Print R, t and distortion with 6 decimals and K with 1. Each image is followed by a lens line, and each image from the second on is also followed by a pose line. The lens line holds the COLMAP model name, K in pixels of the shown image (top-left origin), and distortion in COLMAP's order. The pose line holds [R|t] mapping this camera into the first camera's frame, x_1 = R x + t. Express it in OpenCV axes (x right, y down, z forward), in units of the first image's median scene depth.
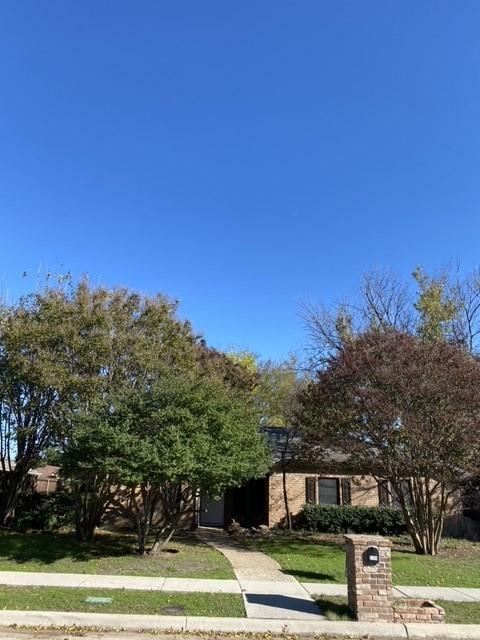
lens RADIAL K [[488.0, 0, 244.8], [0, 488.0, 319.0], [0, 0, 1]] dist [0.024614, -0.018665]
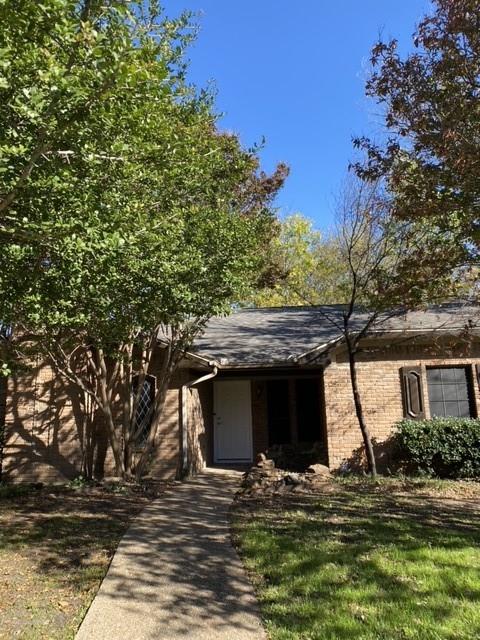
lens RADIAL K [[488.0, 0, 240.1], [0, 488.0, 314.9], [0, 0, 1]] dist [0.024614, -0.018665]
pose [[0.983093, -0.085791, -0.161765, 0.055254], [0.107744, 0.985347, 0.132223, 0.202123], [0.148051, -0.147416, 0.977931, 0.539291]]
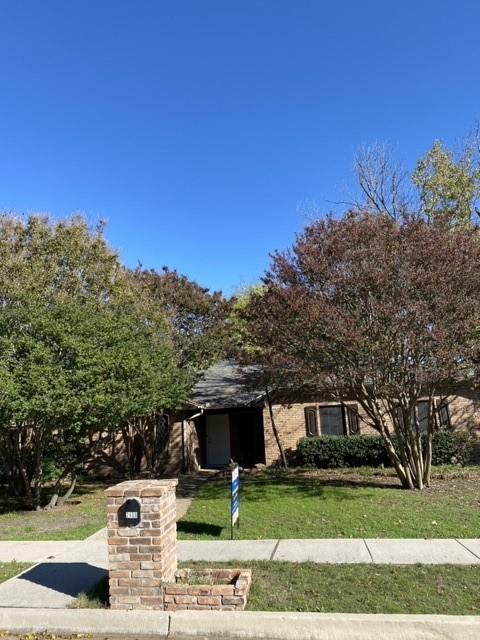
lens RADIAL K [[488.0, 0, 238.3], [0, 488.0, 316.7], [0, 0, 1]] dist [0.024614, -0.018665]
pose [[0.970357, -0.125110, -0.206773, 0.223201], [0.146454, 0.984994, 0.091312, 0.074858], [0.192246, -0.118888, 0.974119, 0.168180]]
